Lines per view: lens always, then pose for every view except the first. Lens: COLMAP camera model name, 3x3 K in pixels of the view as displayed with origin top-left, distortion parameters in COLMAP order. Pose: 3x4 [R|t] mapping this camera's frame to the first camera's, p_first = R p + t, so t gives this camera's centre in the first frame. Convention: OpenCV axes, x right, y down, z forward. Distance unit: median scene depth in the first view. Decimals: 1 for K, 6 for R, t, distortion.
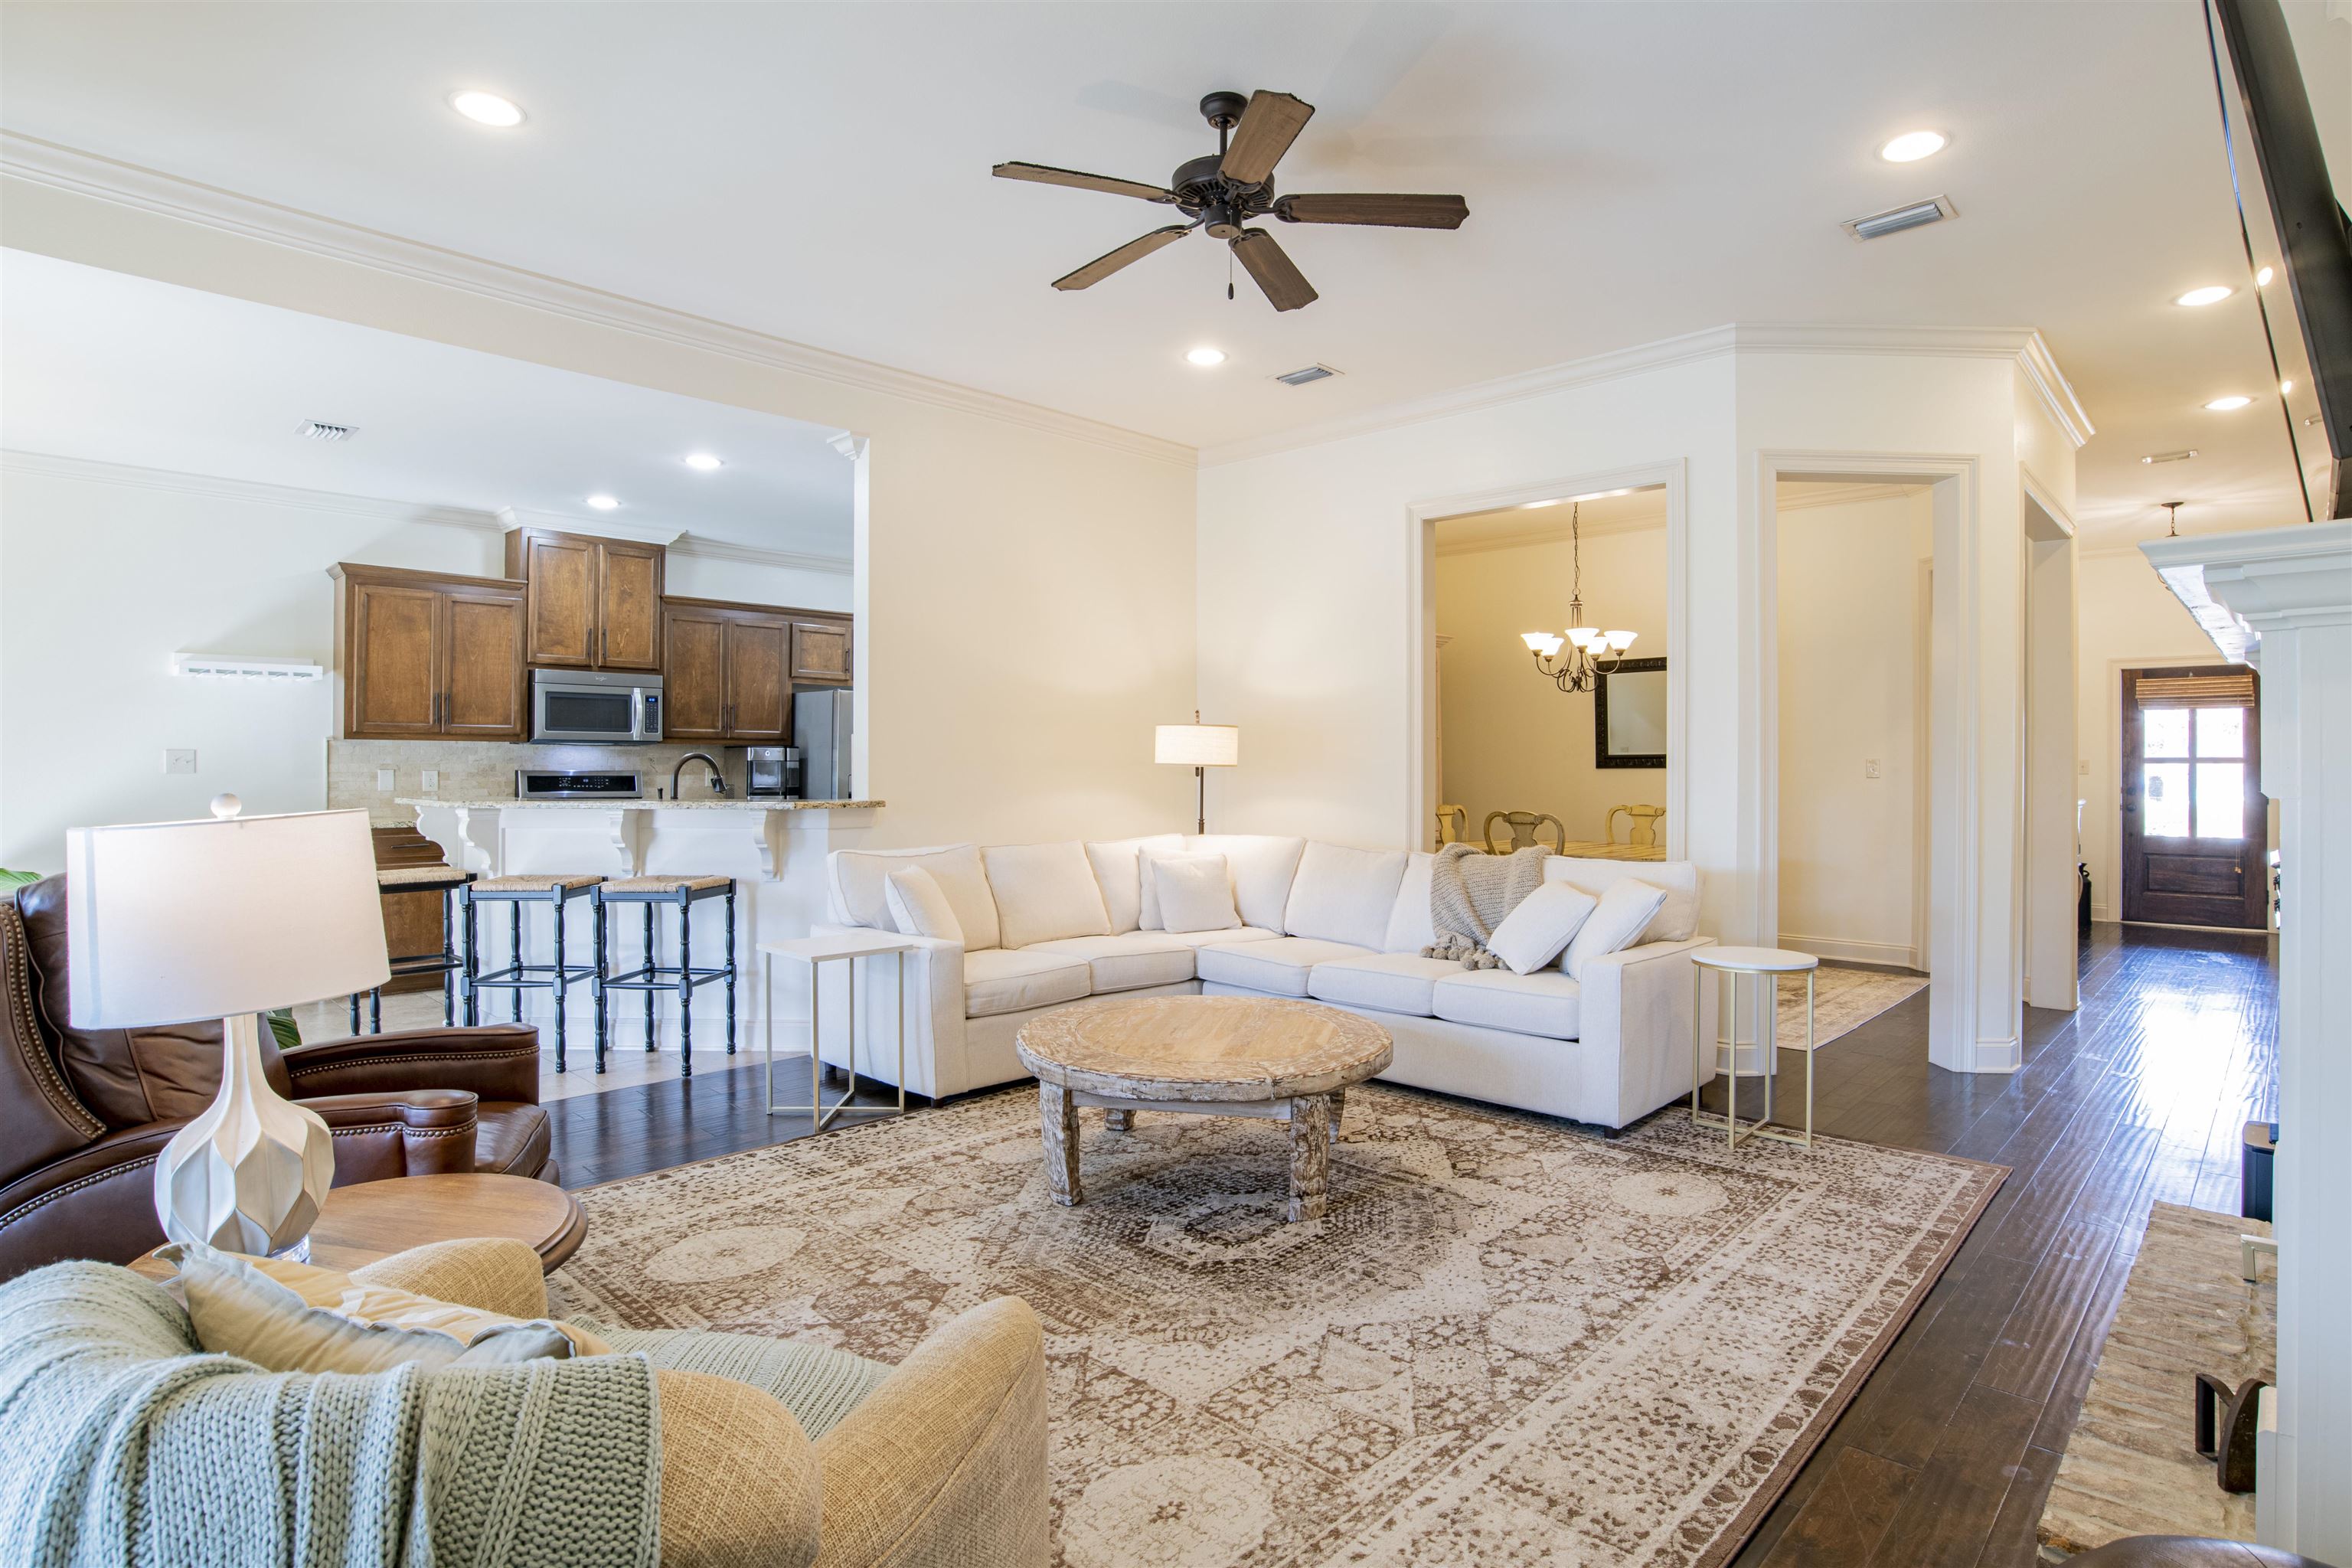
lens RADIAL K [[1208.3, 0, 1199.8], [0, 1208.3, 767.7], [0, 0, 1]] dist [-0.071222, 0.031271]
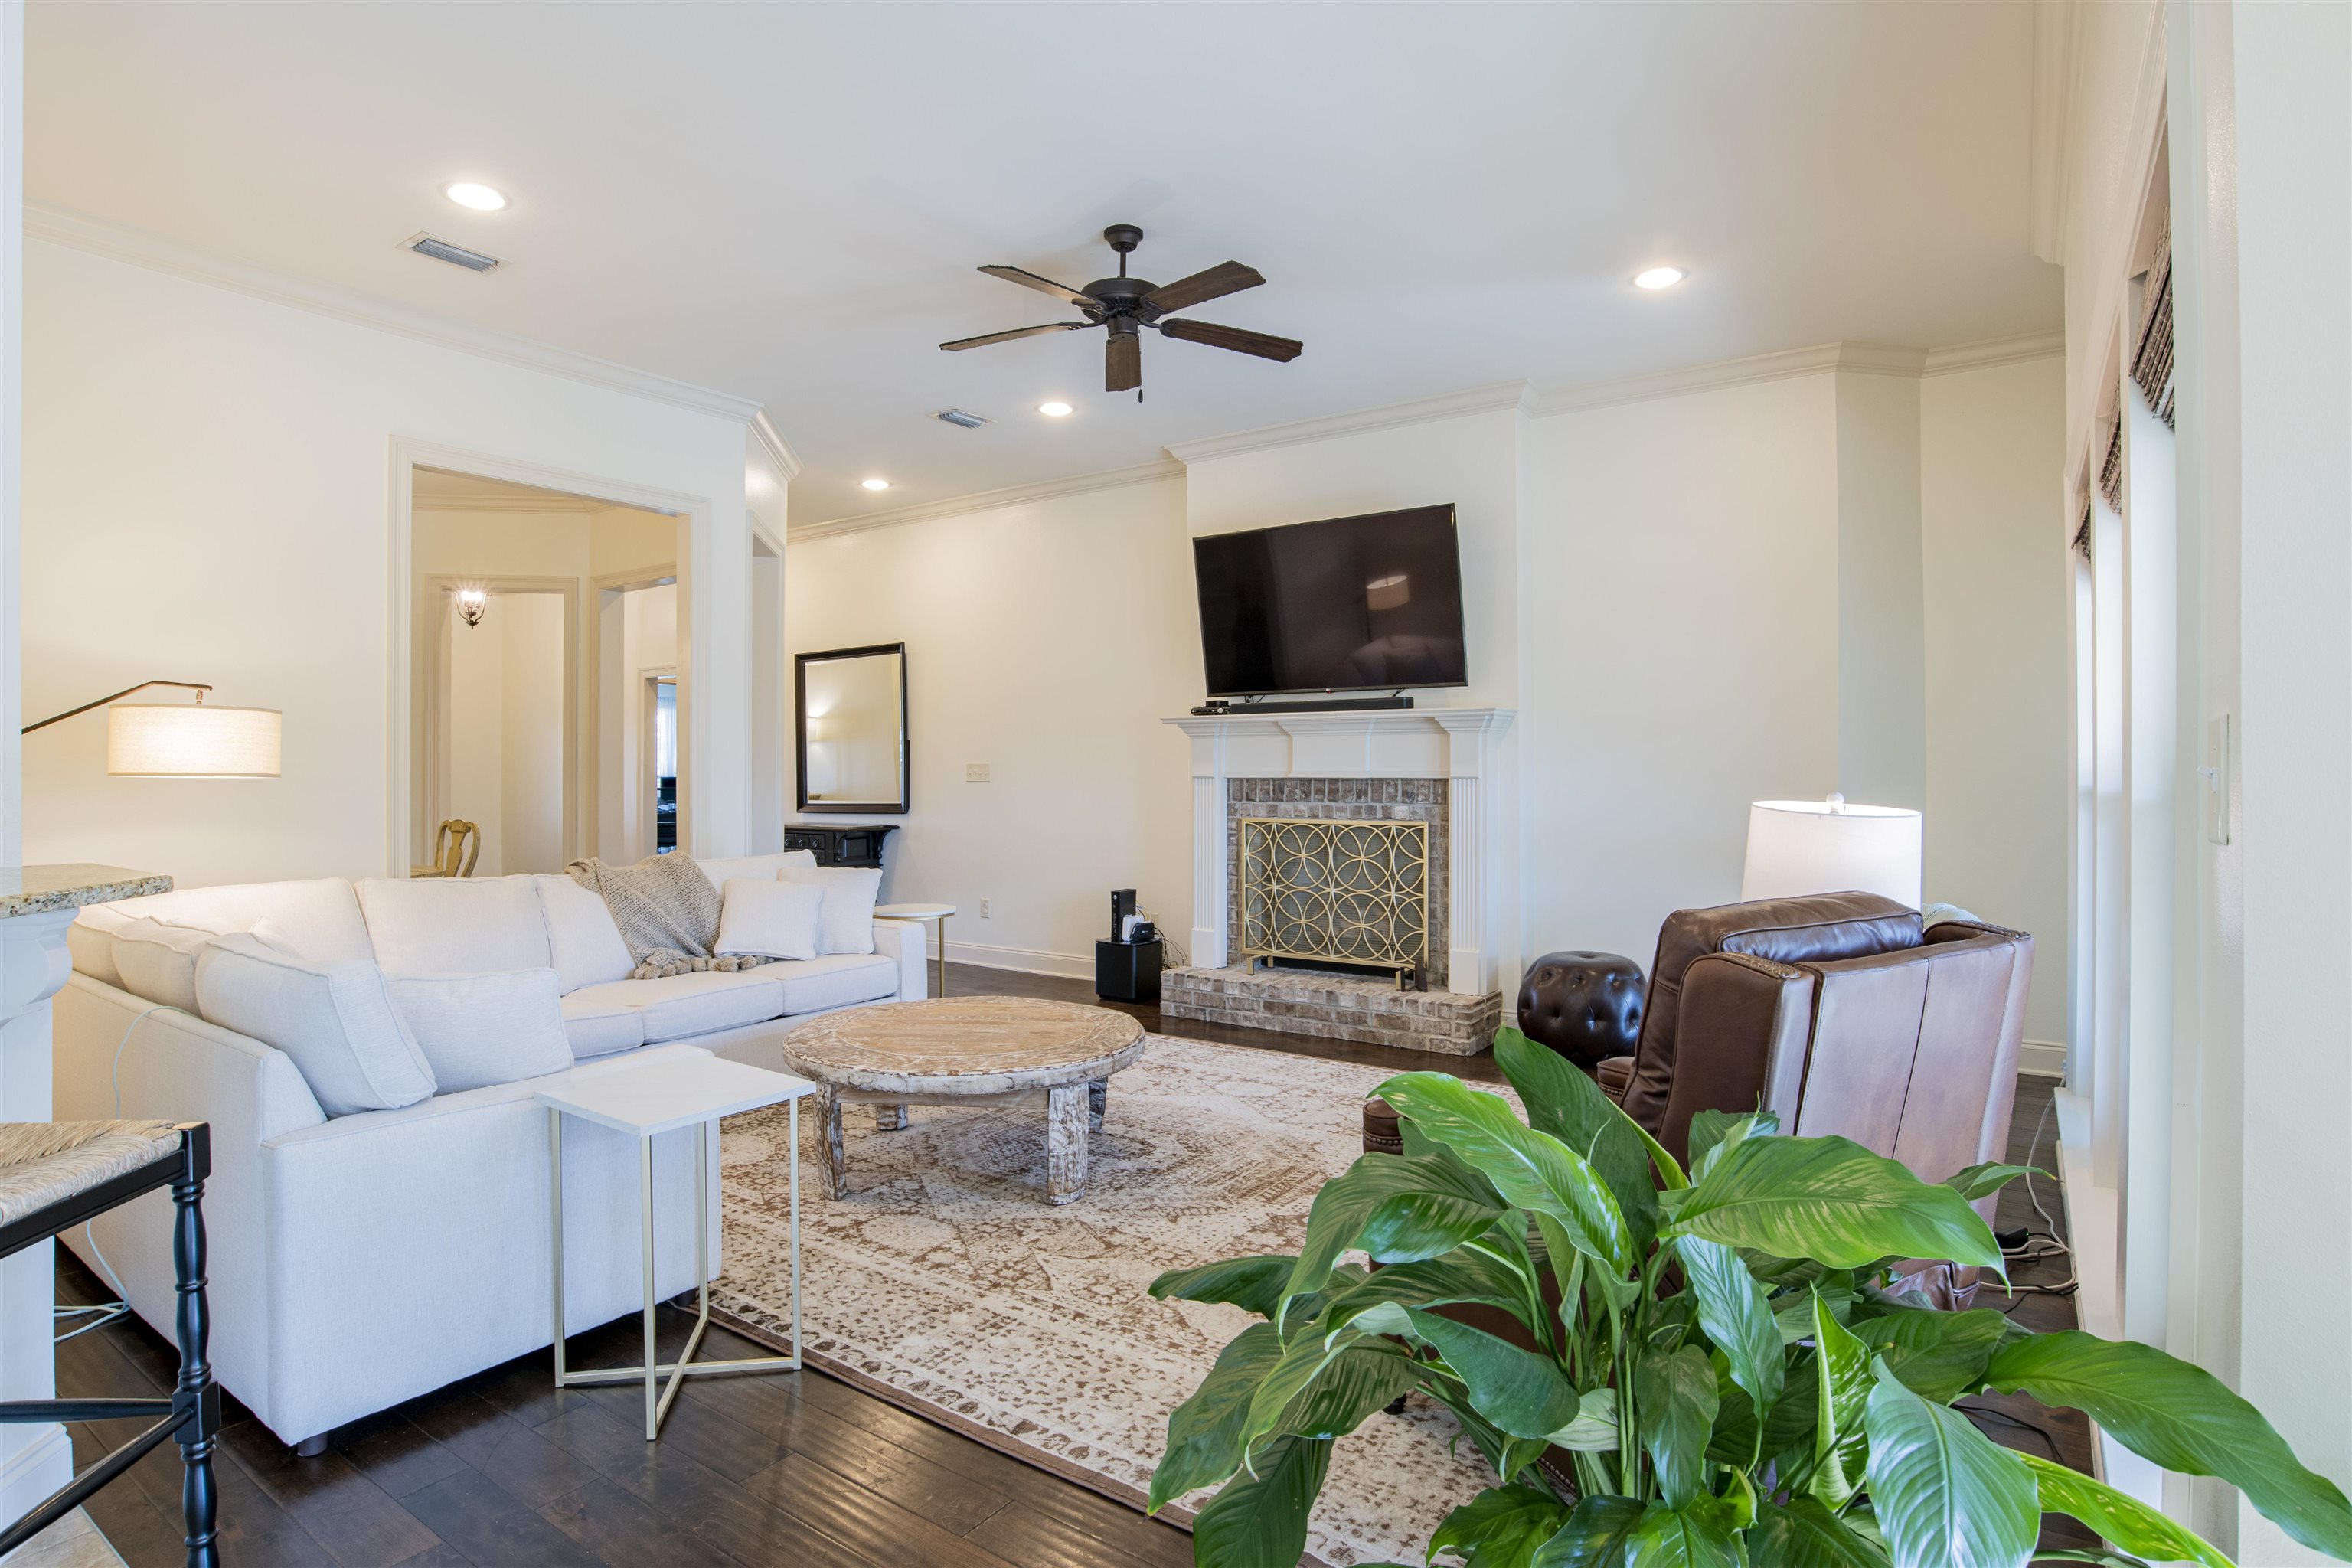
lens RADIAL K [[1208.3, 0, 1199.8], [0, 1208.3, 767.7], [0, 0, 1]] dist [-0.071222, 0.031271]
pose [[-0.162541, -0.003177, 0.986697, -1.219044], [0.002185, 0.999991, 0.003580, -0.013525], [-0.986699, 0.002737, -0.162533, 1.122212]]
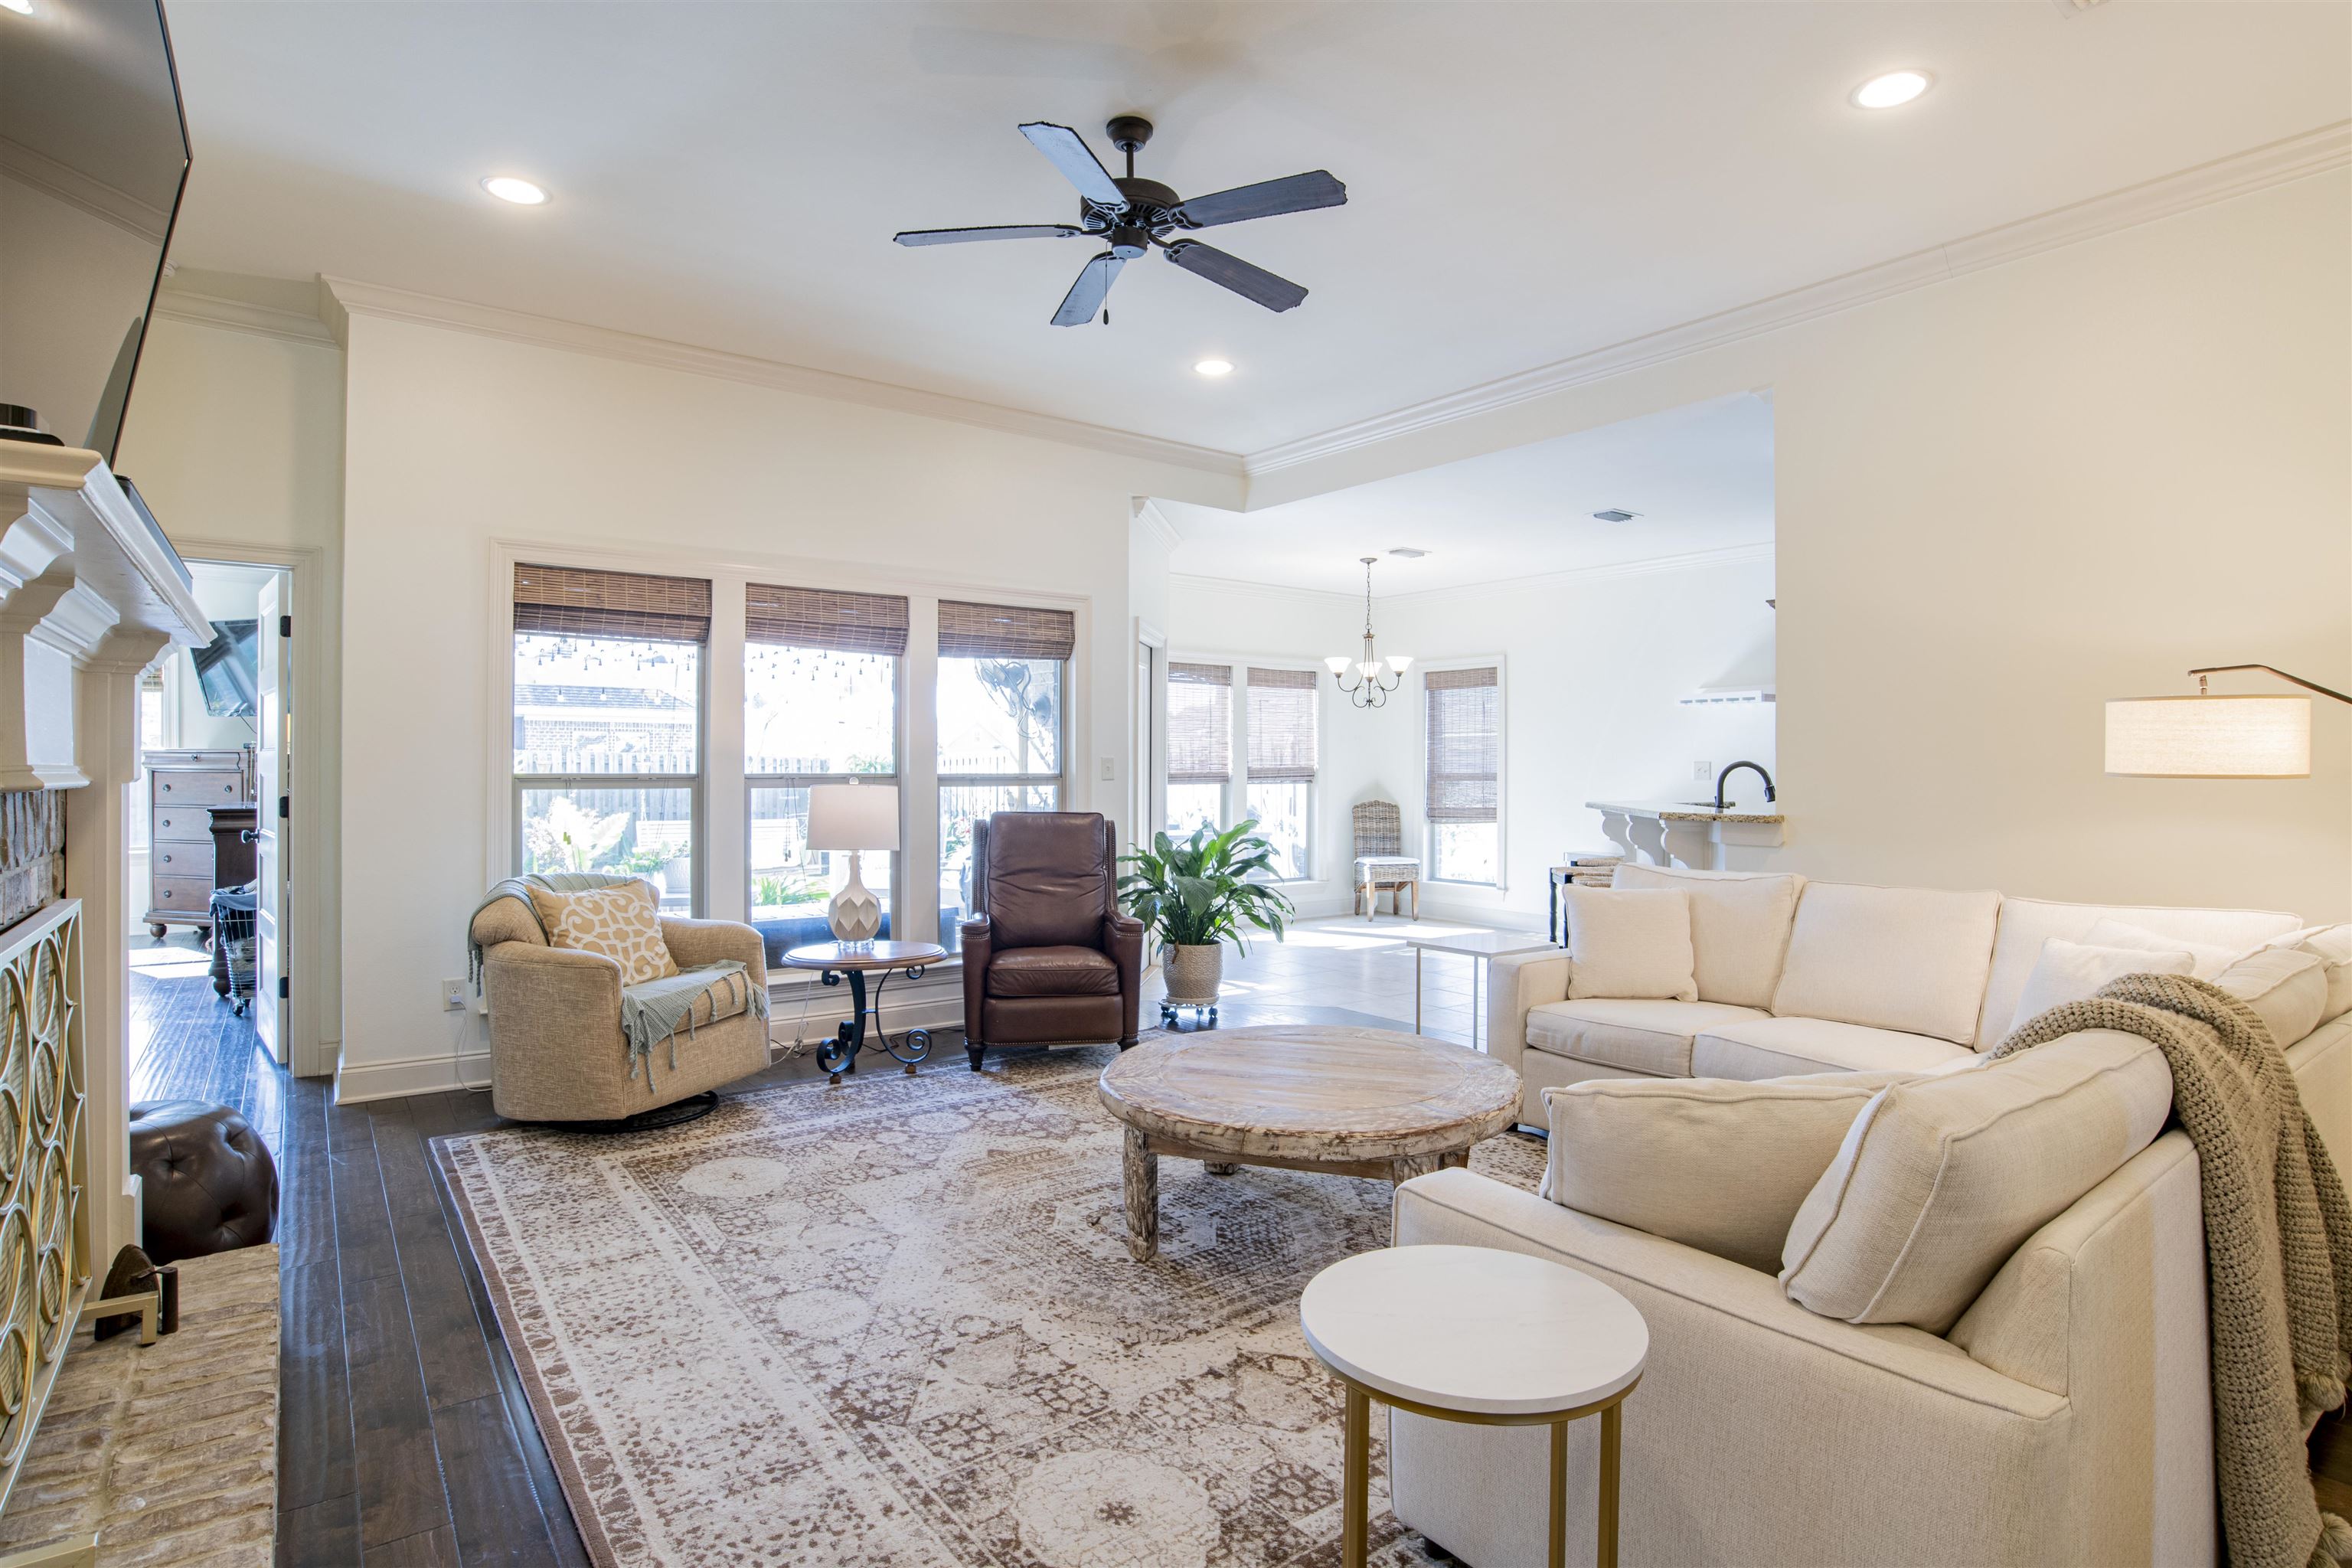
lens RADIAL K [[1208.3, 0, 1199.8], [0, 1208.3, 767.7], [0, 0, 1]] dist [-0.071222, 0.031271]
pose [[-0.153124, -0.002553, -0.988204, 1.033119], [-0.008049, 0.999967, -0.001337, -0.003003], [0.988174, 0.007749, -0.153139, 1.218736]]
